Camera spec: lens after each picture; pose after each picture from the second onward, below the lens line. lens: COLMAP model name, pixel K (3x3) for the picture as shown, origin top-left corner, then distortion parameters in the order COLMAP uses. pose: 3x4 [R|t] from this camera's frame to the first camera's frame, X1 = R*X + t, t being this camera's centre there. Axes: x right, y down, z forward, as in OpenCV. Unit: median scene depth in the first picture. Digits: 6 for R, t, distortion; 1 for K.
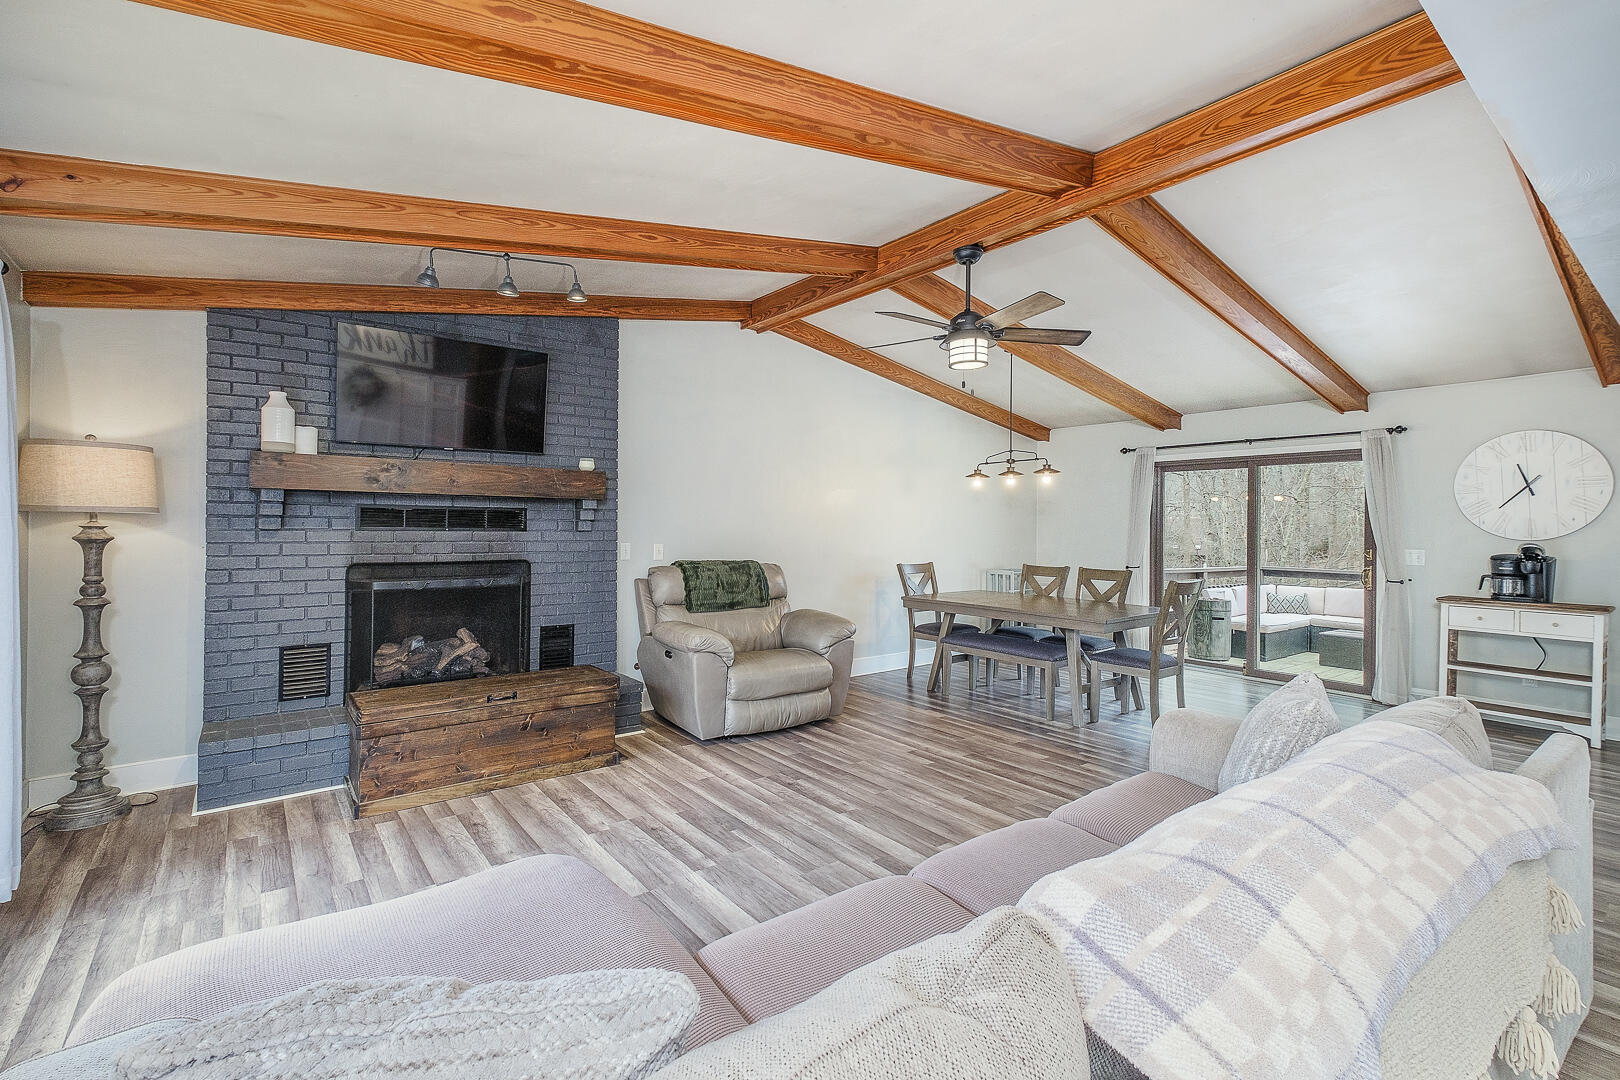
lens RADIAL K [[710.4, 0, 797.8], [0, 710.4, 527.2], [0, 0, 1]] dist [0.010533, -0.000532]
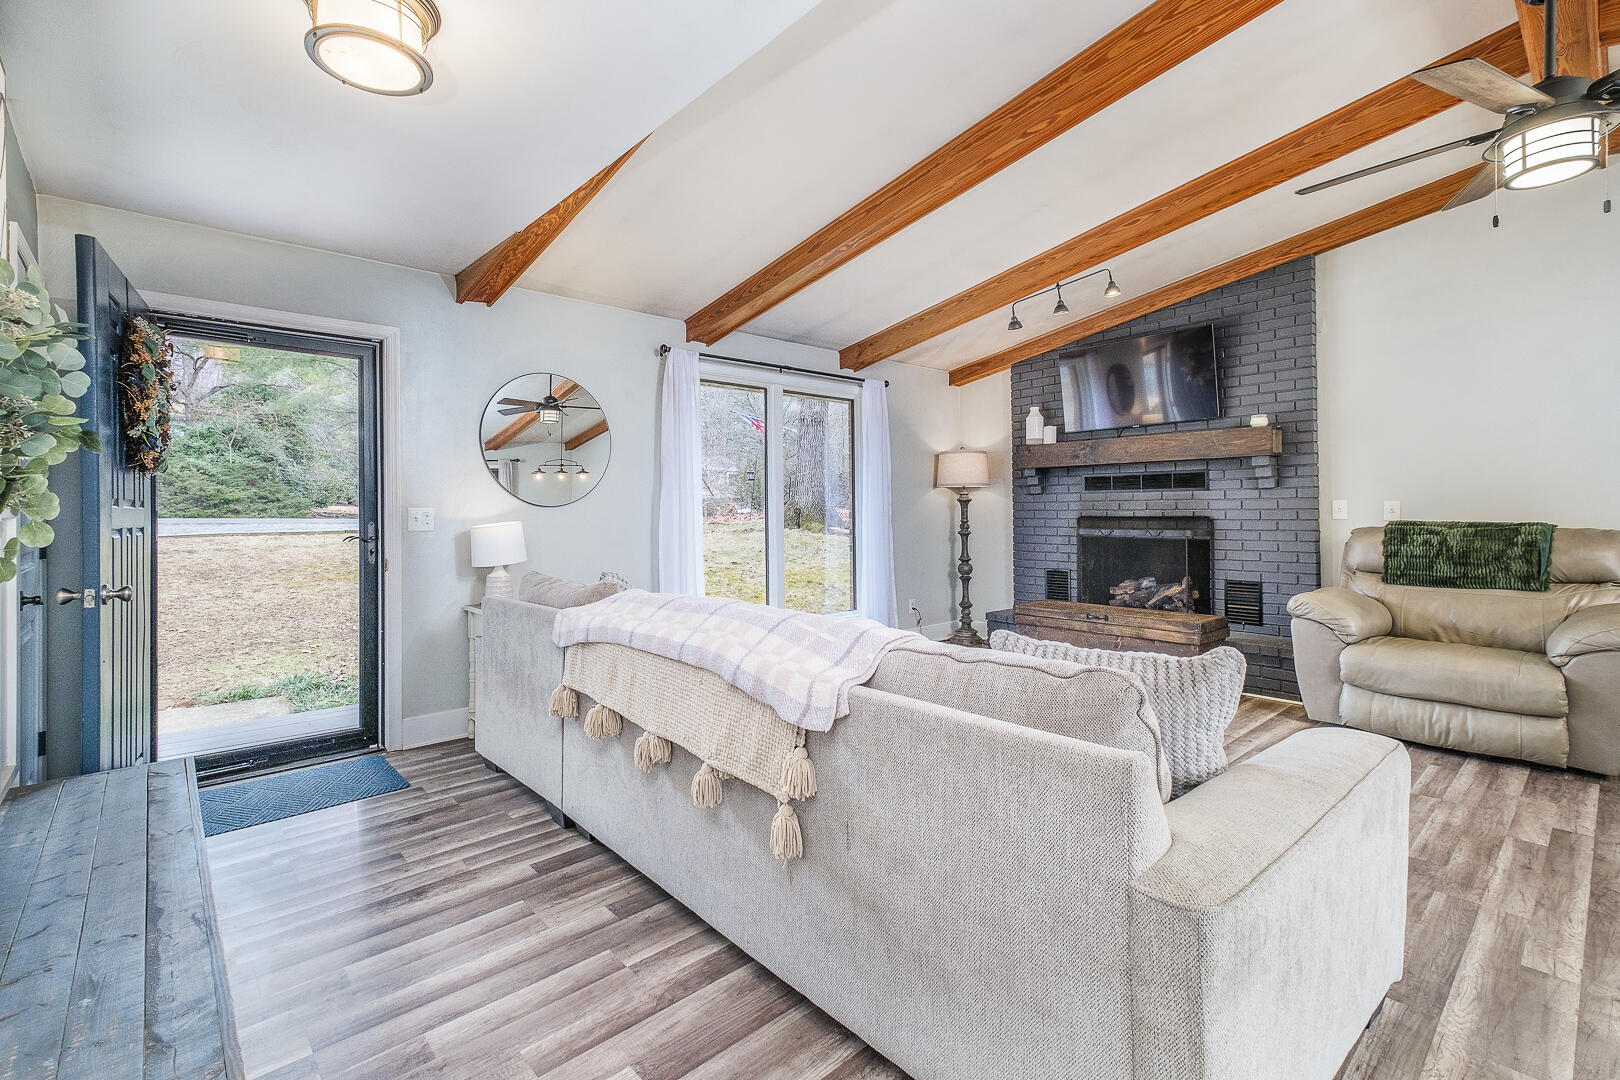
lens RADIAL K [[710.4, 0, 797.5], [0, 710.4, 537.0], [0, 0, 1]] dist [0.010533, -0.000532]
pose [[0.066155, 0.027833, -0.997421, 0.765535], [0.006484, 0.999578, 0.028323, 0.047826], [0.997788, -0.008341, 0.065946, 0.333695]]
